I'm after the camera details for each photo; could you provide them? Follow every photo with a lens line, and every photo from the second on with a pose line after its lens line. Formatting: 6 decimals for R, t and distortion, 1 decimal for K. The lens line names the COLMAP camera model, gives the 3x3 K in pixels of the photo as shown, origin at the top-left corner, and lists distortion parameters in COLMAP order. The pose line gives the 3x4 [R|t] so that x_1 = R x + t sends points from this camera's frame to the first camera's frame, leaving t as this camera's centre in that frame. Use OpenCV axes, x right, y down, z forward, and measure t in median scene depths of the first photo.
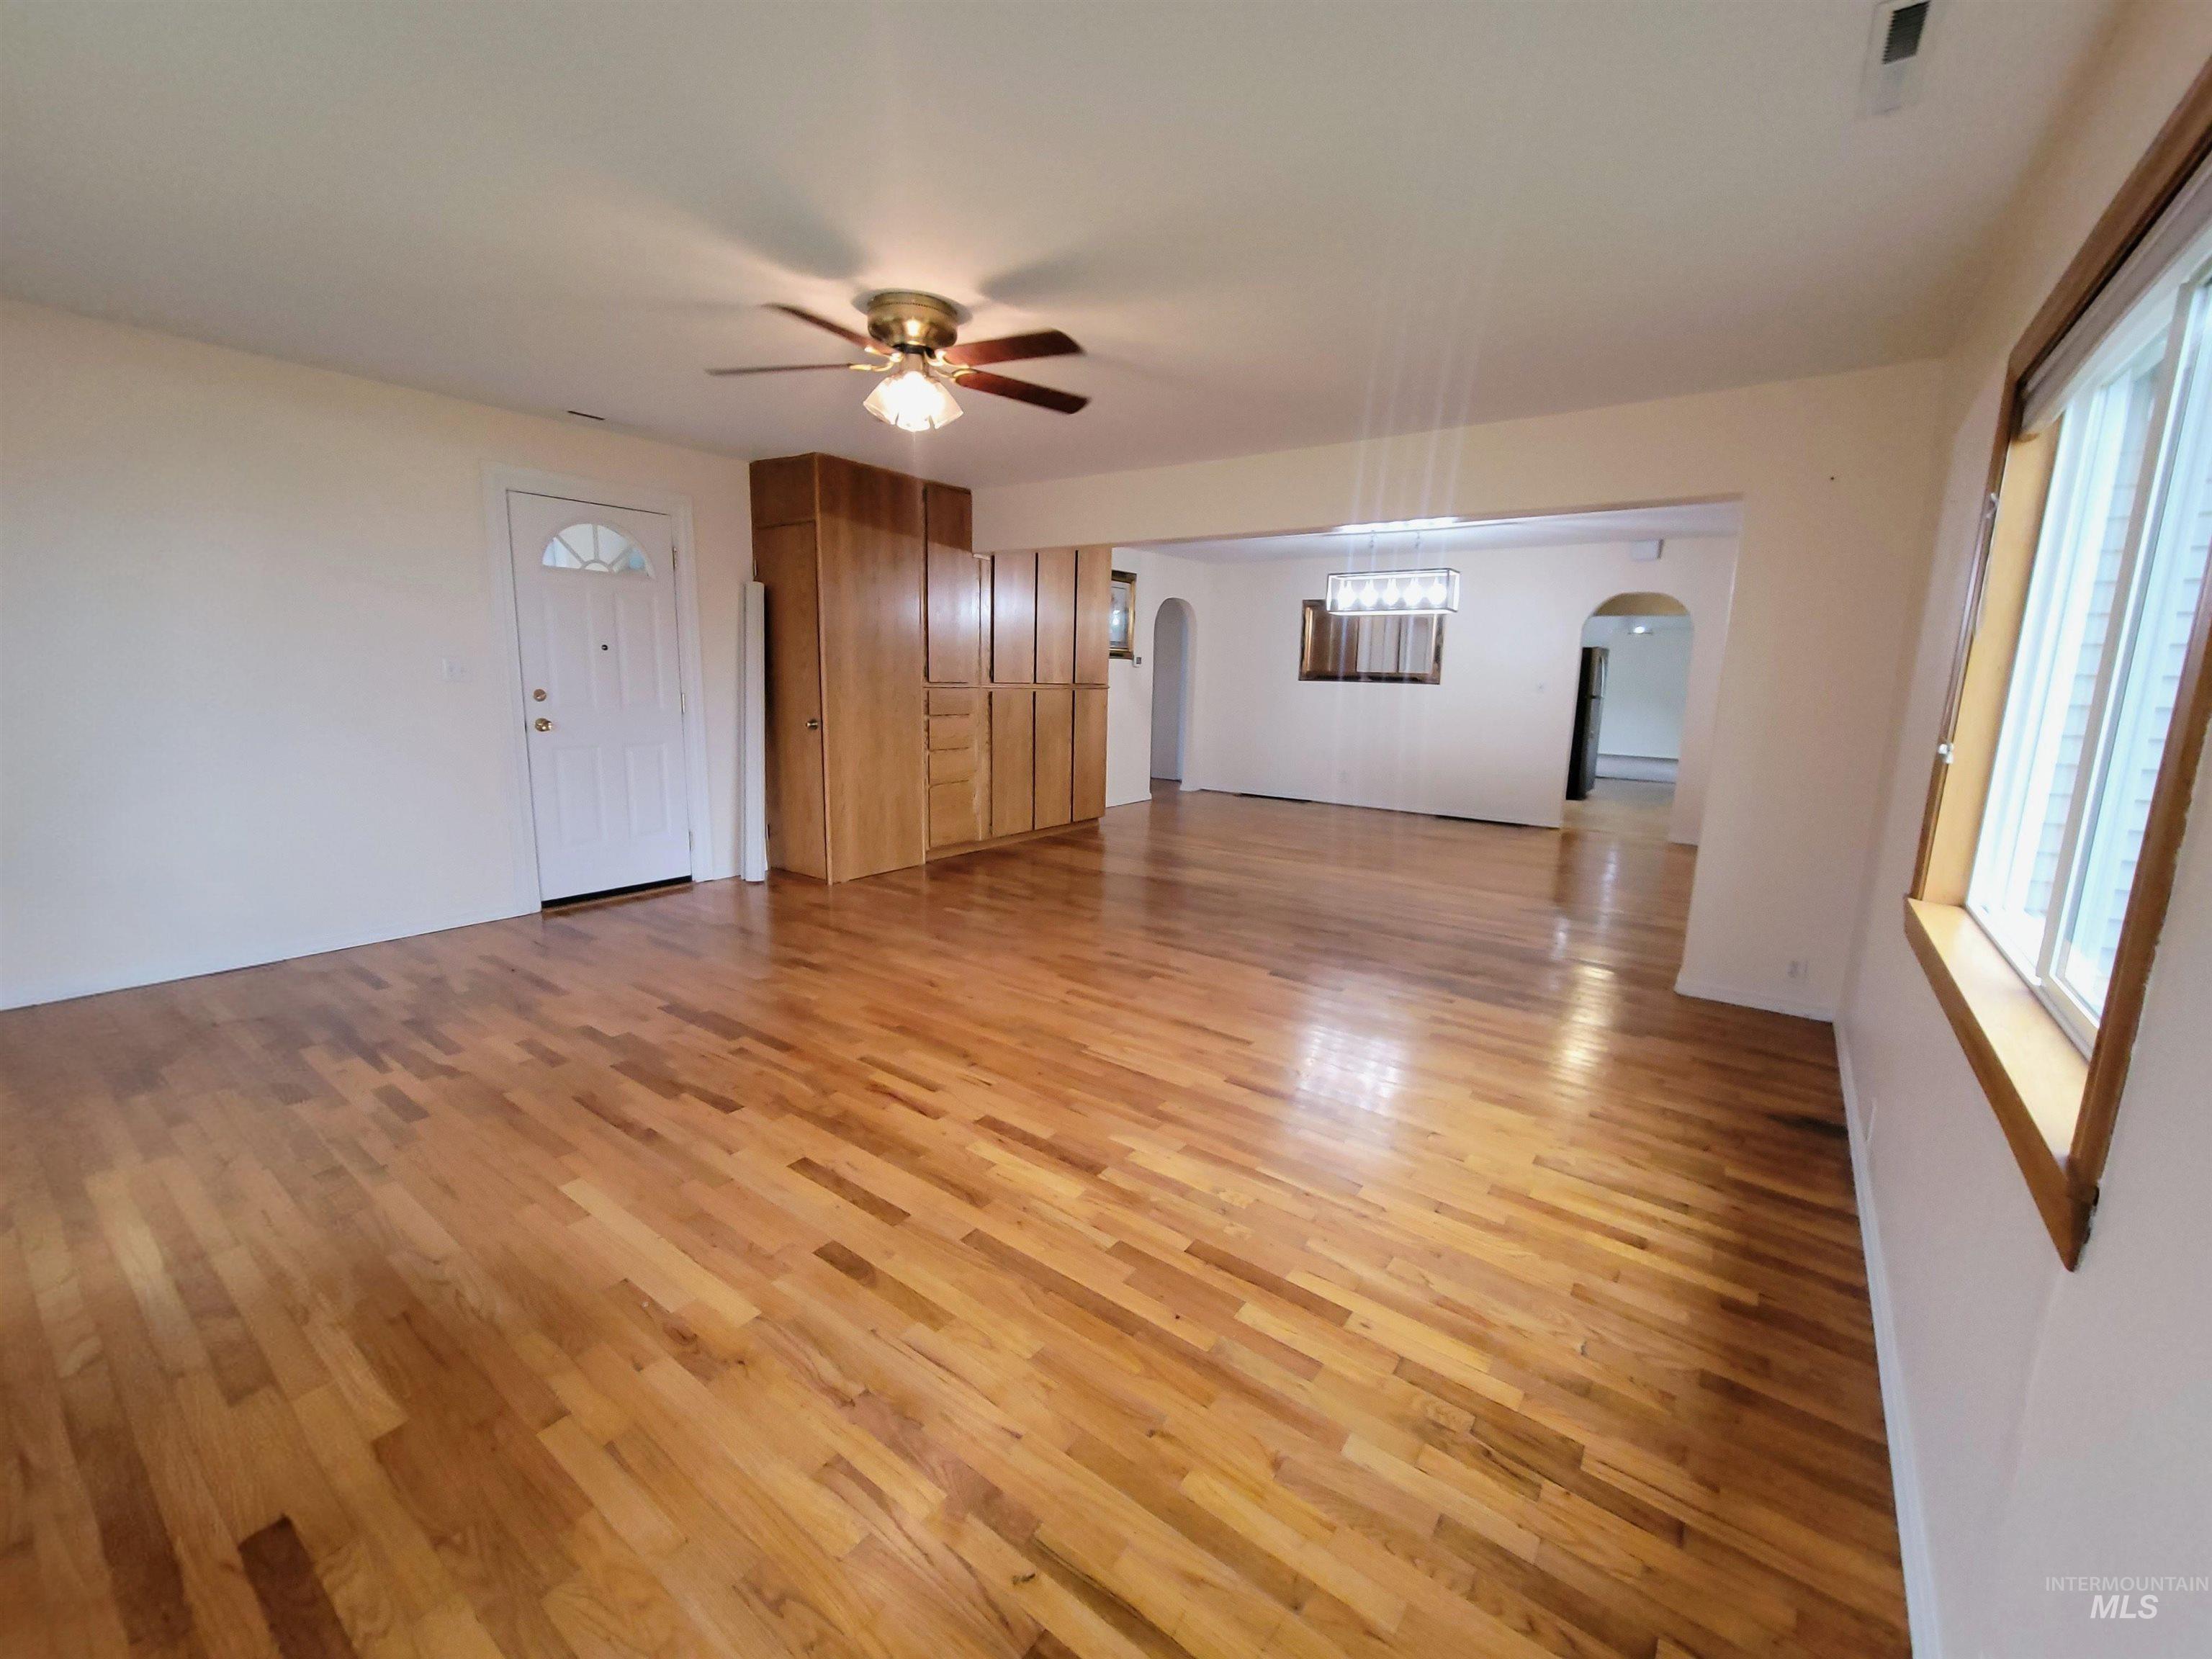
lens RADIAL K [[905.8, 0, 1105.8], [0, 905.8, 839.9], [0, 0, 1]] dist [-0.006019, 0.001832]
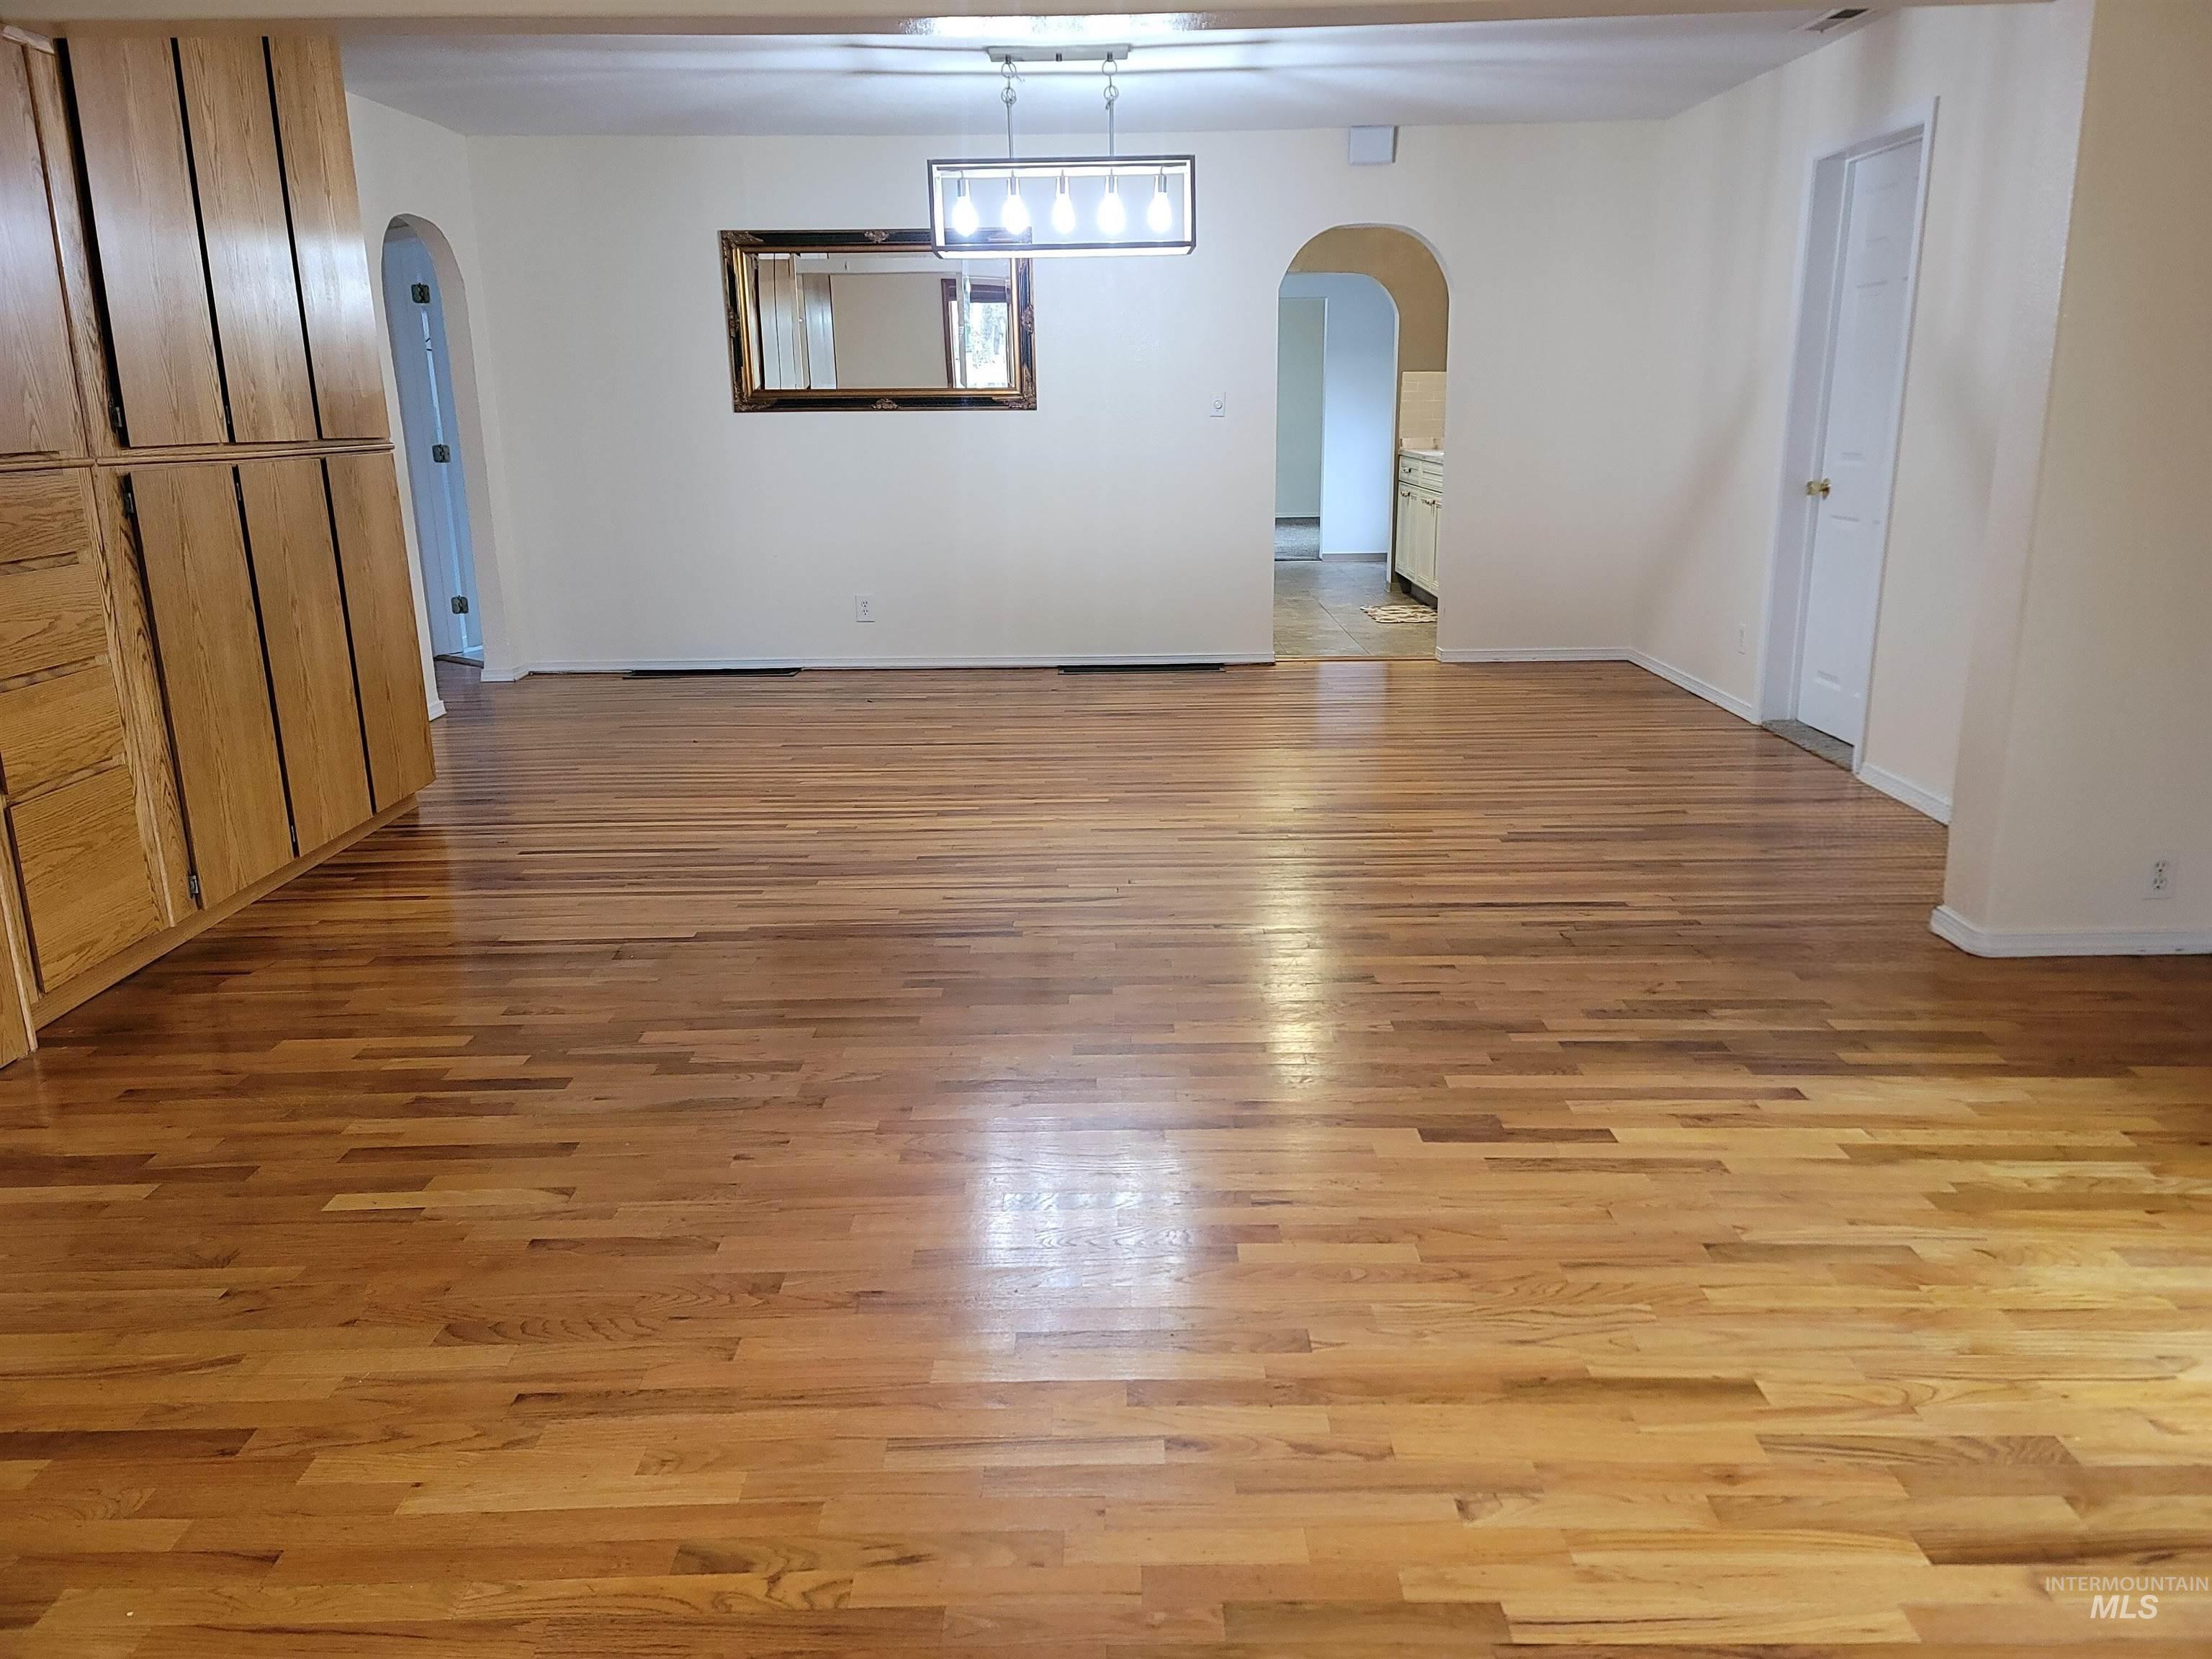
lens RADIAL K [[1616.8, 0, 1122.3], [0, 1616.8, 810.4], [0, 0, 1]] dist [0.067355, -0.016077]
pose [[0.806488, -0.181039, 0.562852, -0.193581], [0.143743, 0.983443, 0.110358, -0.059820], [-0.573511, -0.008096, 0.819158, 0.304211]]
